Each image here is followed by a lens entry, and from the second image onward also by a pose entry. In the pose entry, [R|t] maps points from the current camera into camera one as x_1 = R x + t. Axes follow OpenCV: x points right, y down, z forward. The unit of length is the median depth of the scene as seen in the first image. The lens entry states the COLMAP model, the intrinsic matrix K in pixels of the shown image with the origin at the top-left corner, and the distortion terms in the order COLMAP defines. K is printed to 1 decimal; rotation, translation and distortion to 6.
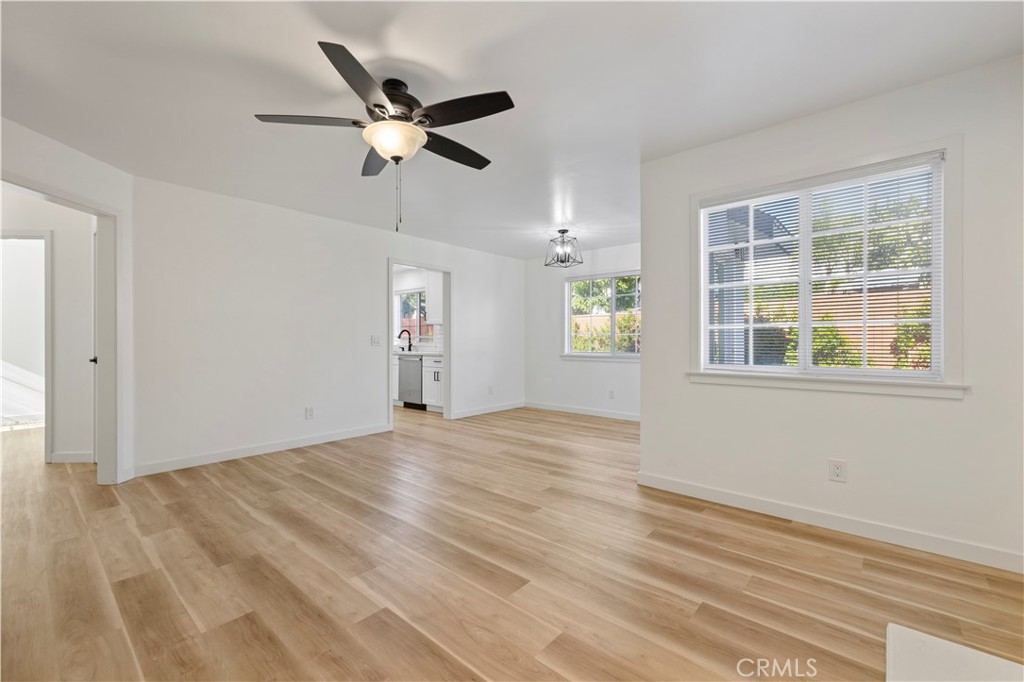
lens RADIAL K [[430.1, 0, 509.1], [0, 430.1, 350.3], [0, 0, 1]] dist [0.002675, -0.000522]
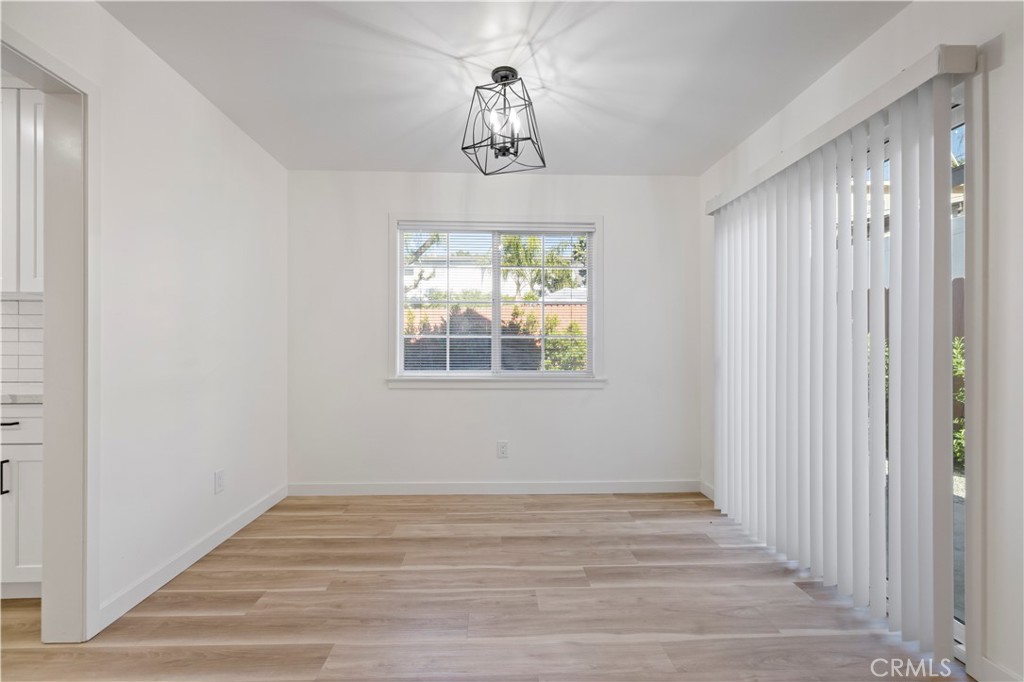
lens RADIAL K [[435.7, 0, 507.5], [0, 435.7, 347.2], [0, 0, 1]] dist [0.001862, -0.000005]
pose [[0.724637, 0.003118, 0.689124, -0.319039], [0.014793, 0.999689, -0.020078, -0.034124], [-0.688972, 0.024744, 0.724365, 1.486000]]
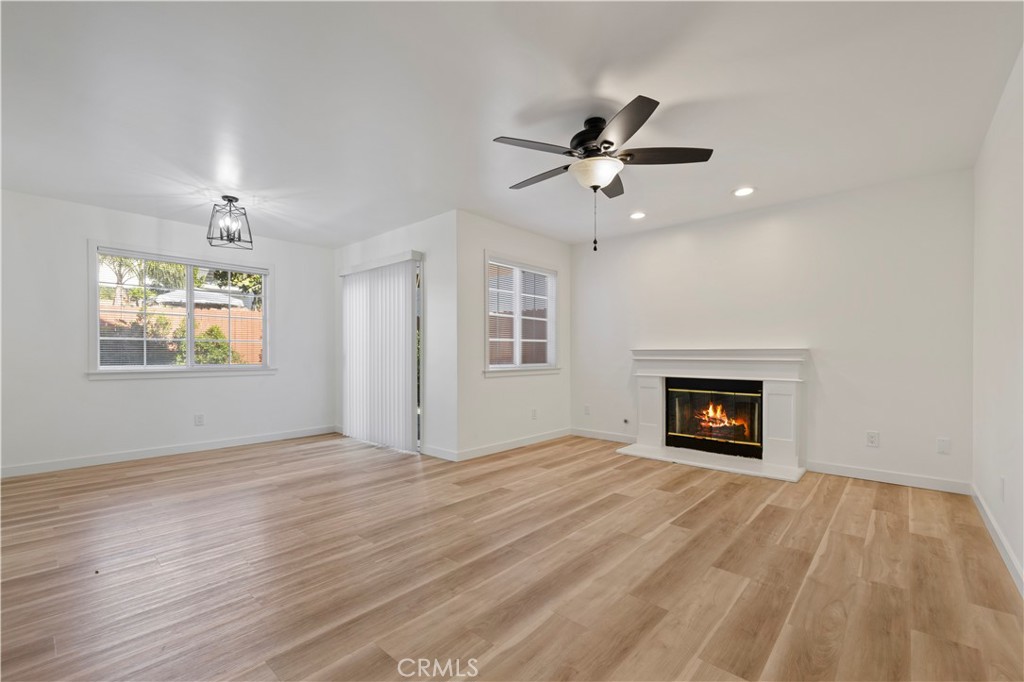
lens RADIAL K [[438.1, 0, 509.0], [0, 438.1, 358.7], [0, 0, 1]] dist [-0.000280, 0.000162]
pose [[0.012907, -0.011363, 0.999852, -1.292359], [0.022714, 0.999681, 0.011068, -0.003727], [-0.999659, 0.022568, 0.013161, 1.089690]]
